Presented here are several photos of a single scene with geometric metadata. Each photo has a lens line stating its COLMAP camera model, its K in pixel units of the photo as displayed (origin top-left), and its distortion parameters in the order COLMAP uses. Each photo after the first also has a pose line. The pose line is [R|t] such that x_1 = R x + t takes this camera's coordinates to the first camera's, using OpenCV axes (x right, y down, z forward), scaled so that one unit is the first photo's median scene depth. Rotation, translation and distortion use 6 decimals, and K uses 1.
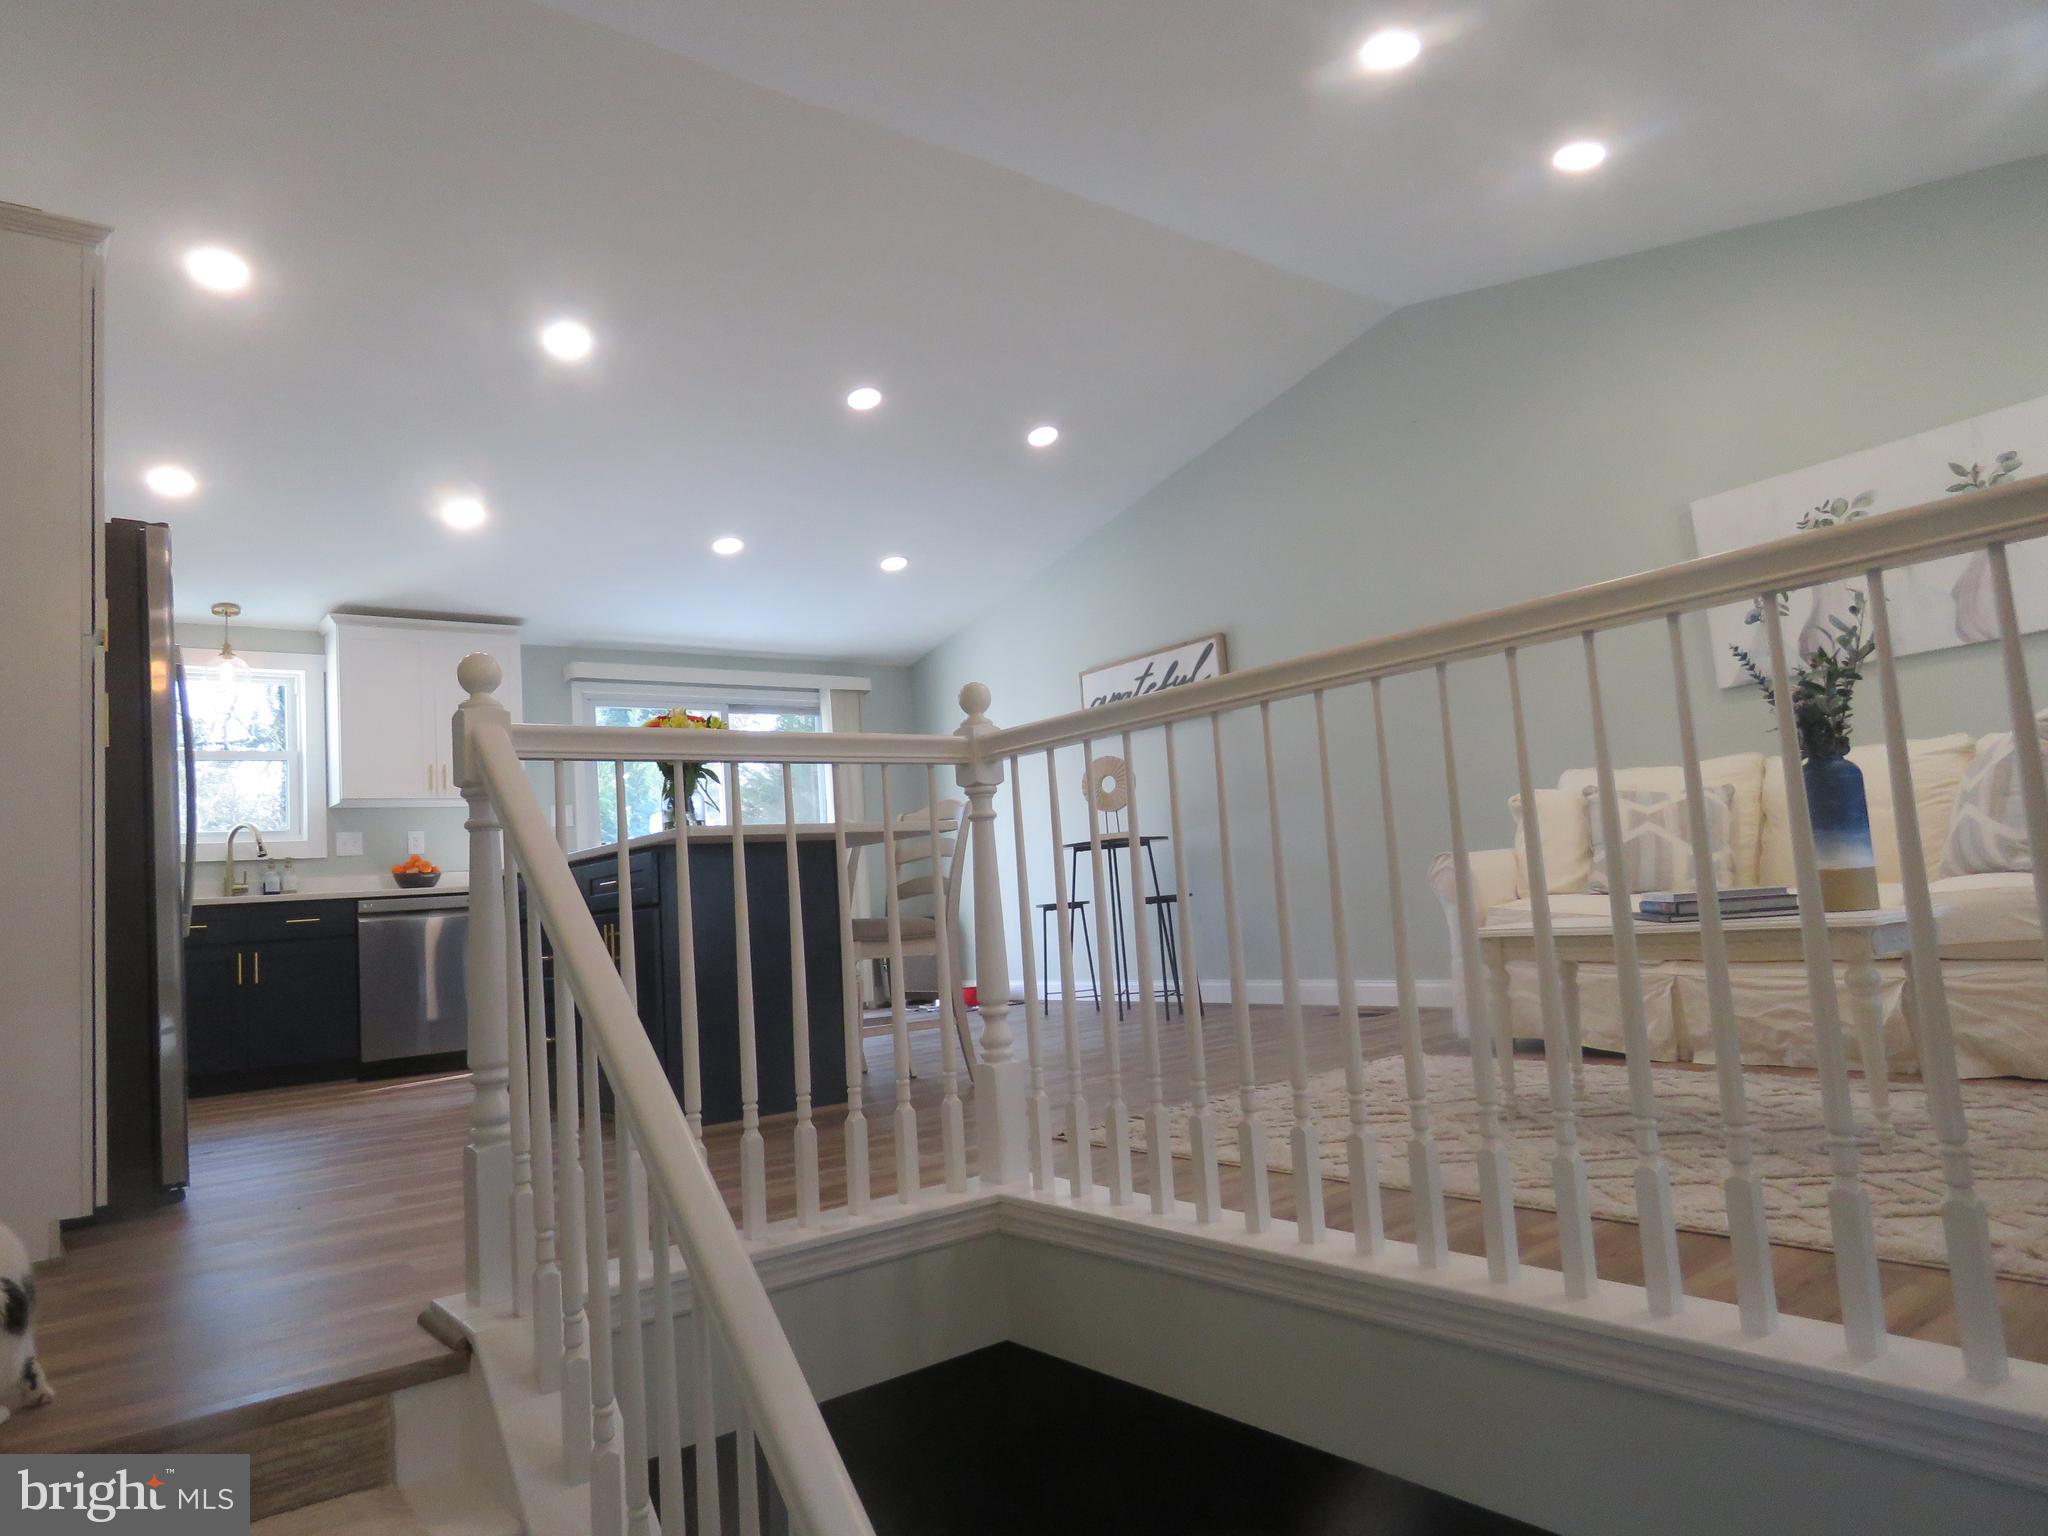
lens RADIAL K [[1307.9, 0, 1015.2], [0, 1307.9, 776.3], [0, 0, 1]] dist [-0.018278, 0.016914]
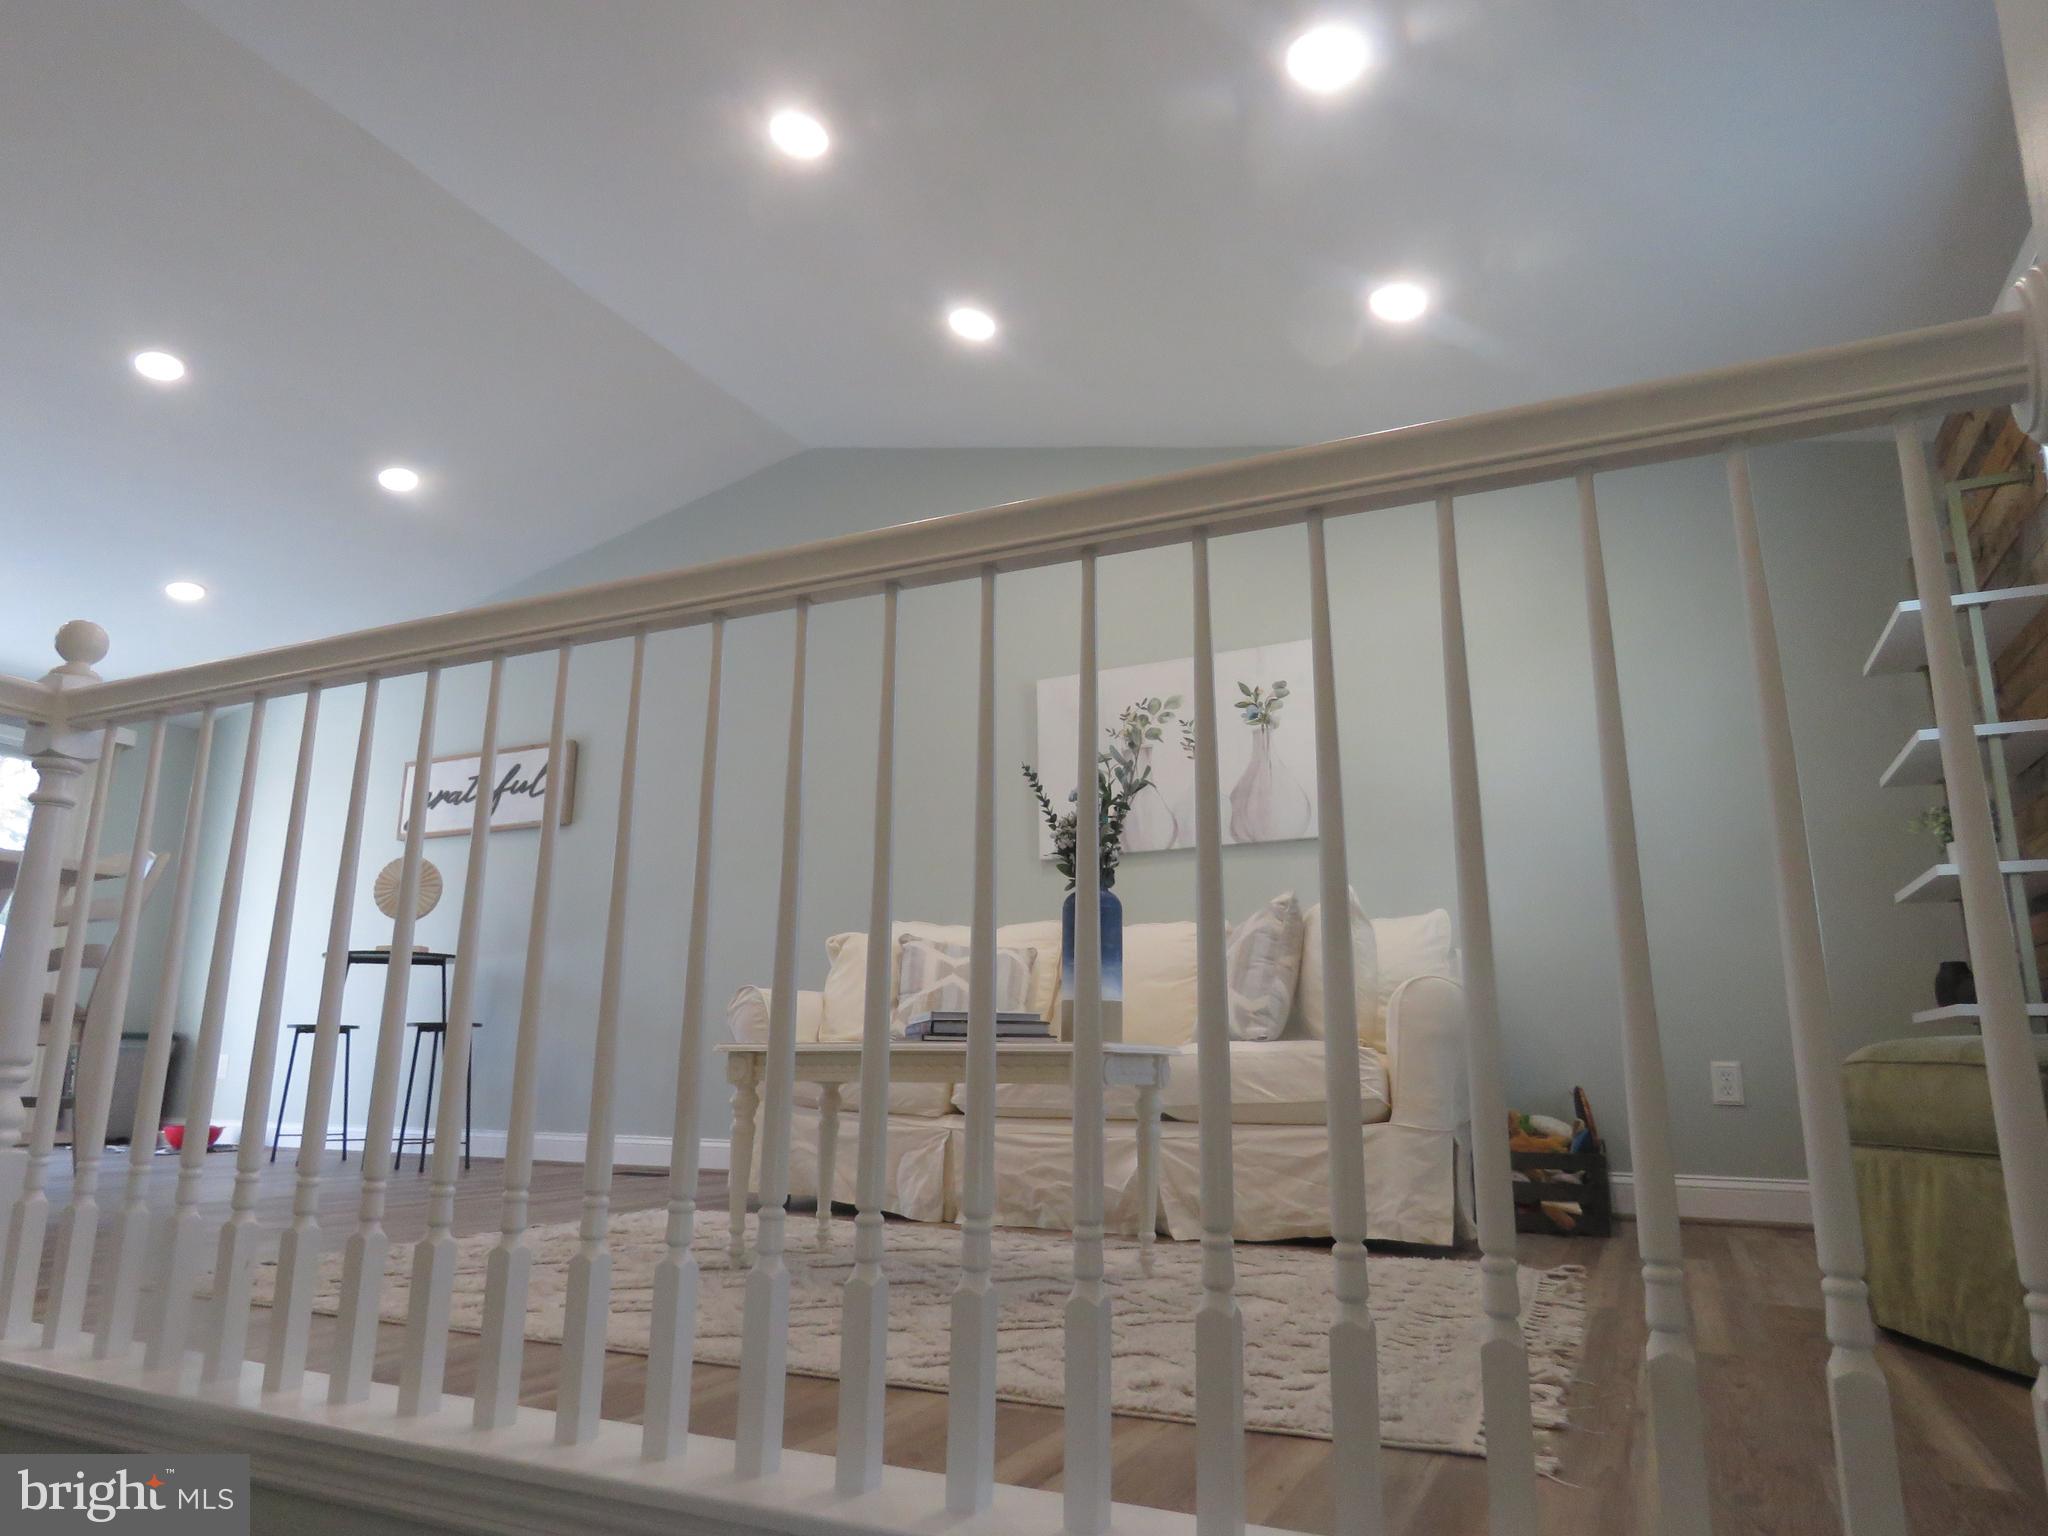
lens RADIAL K [[1307.9, 0, 1034.6], [0, 1307.9, 774.8], [0, 0, 1]] dist [-0.018278, 0.016914]
pose [[0.886662, 0.180697, 0.425651, 0.061599], [-0.117775, 0.978380, -0.170006, 0.031386], [-0.447168, 0.100607, 0.888774, 0.055114]]
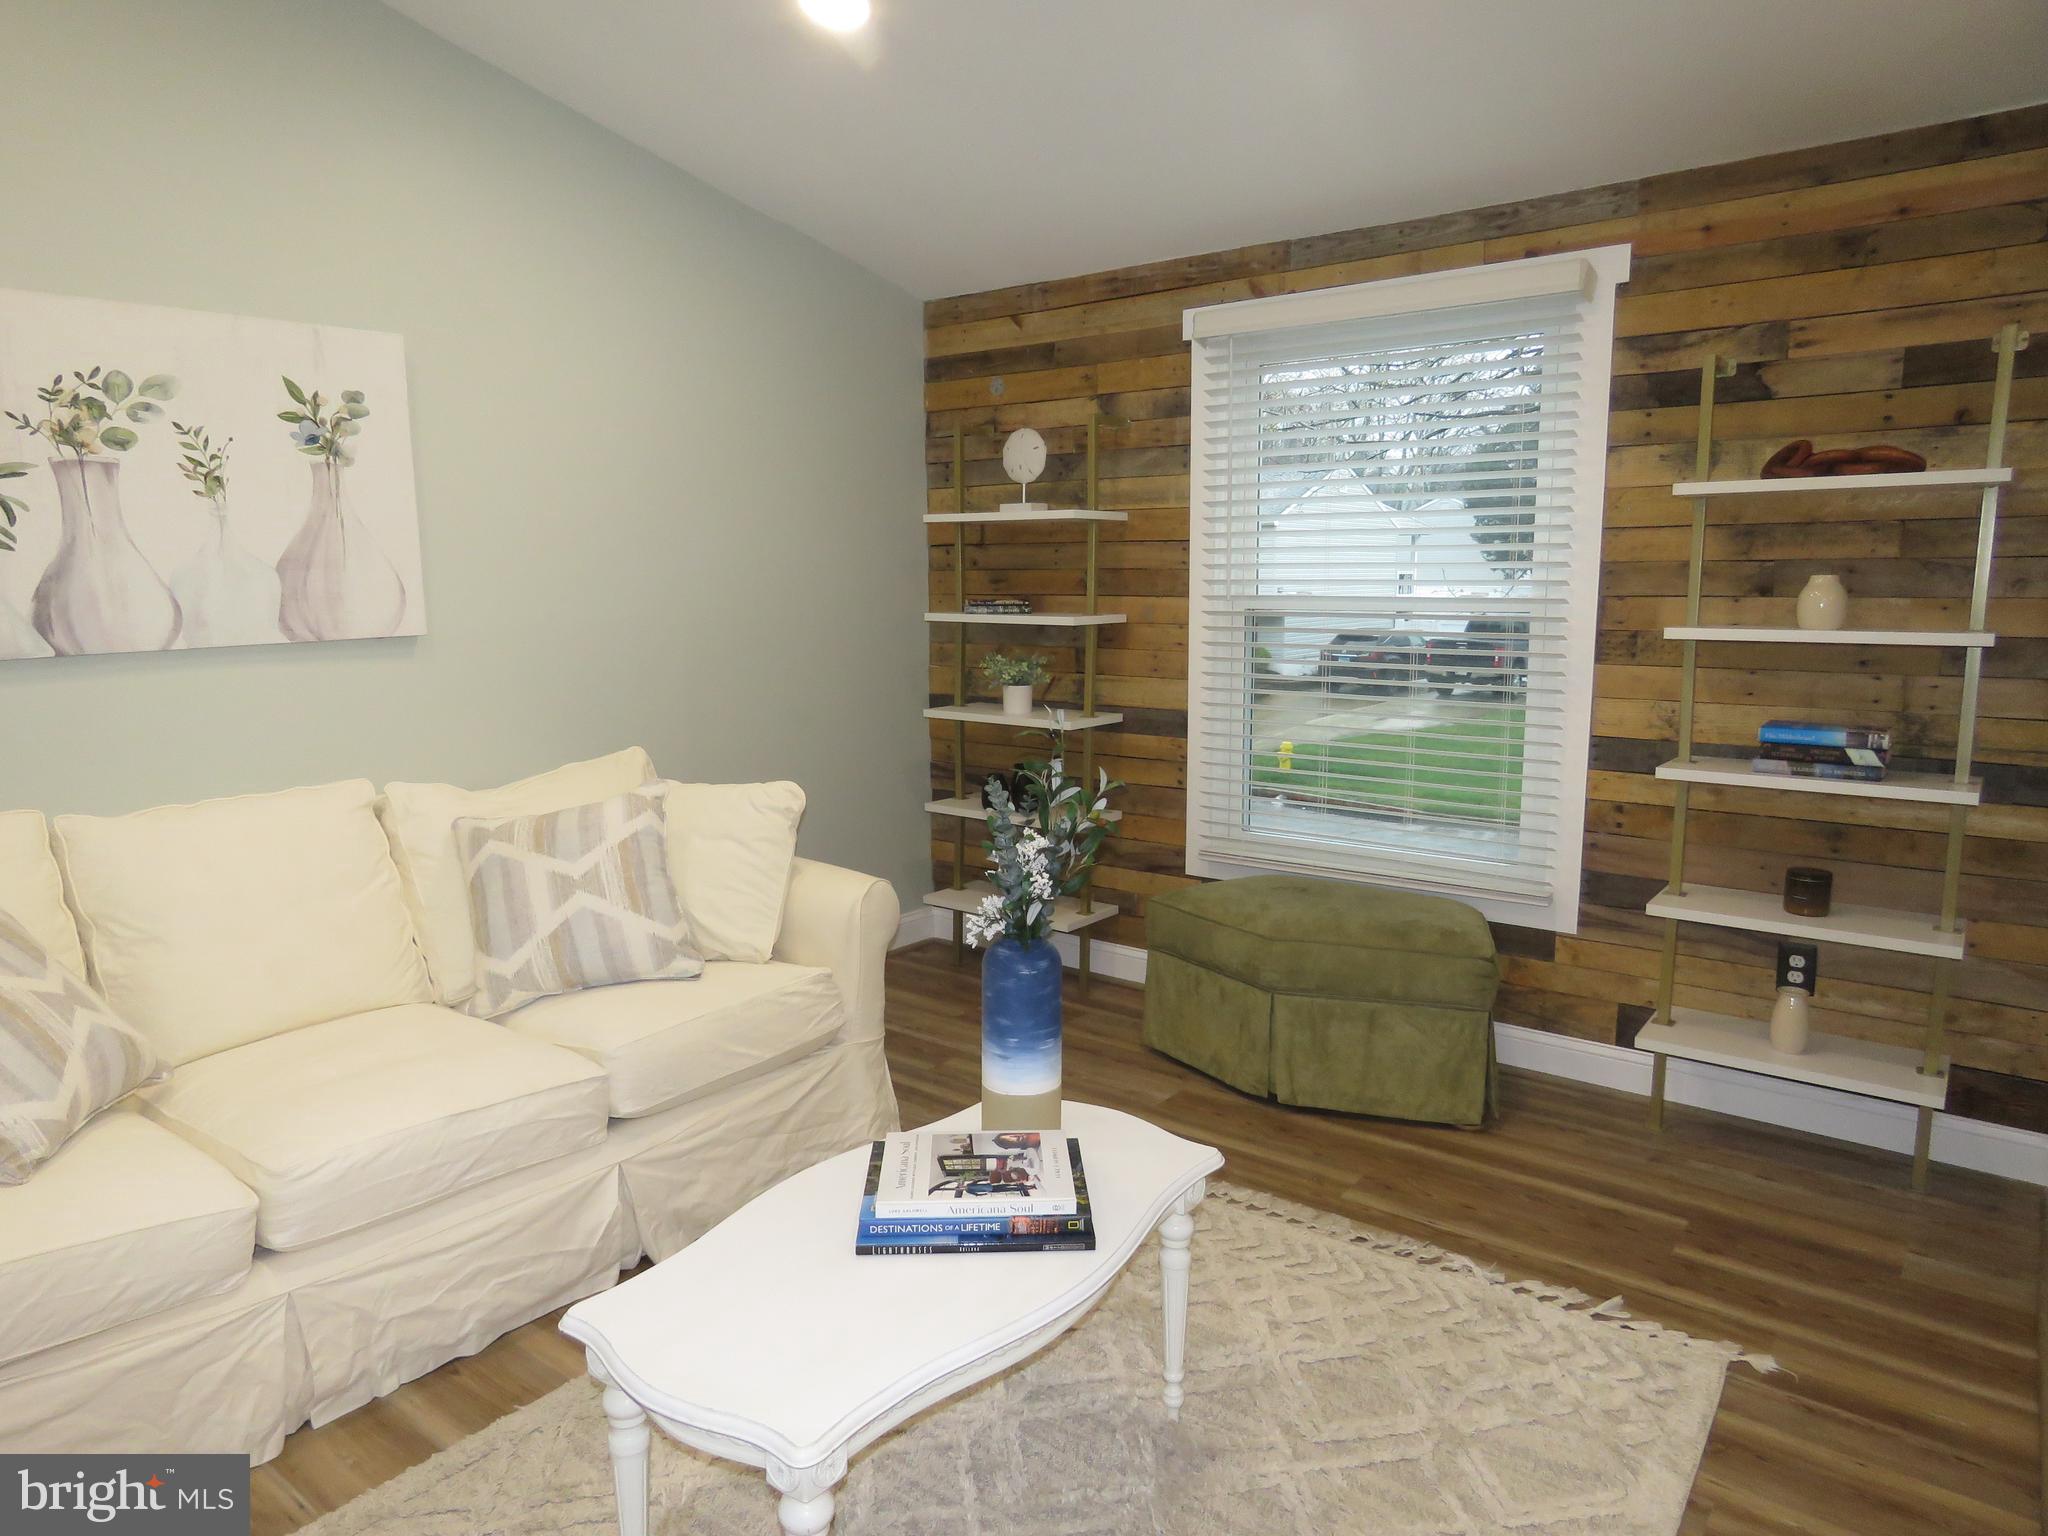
lens RADIAL K [[1307.9, 0, 1012.4], [0, 1307.9, 770.6], [0, 0, 1]] dist [-0.018278, 0.016914]
pose [[-0.228045, -0.068420, 0.971244, -0.033412], [-0.068840, 0.996164, 0.054012, -0.061743], [-0.971214, -0.054543, -0.231881, 0.492260]]
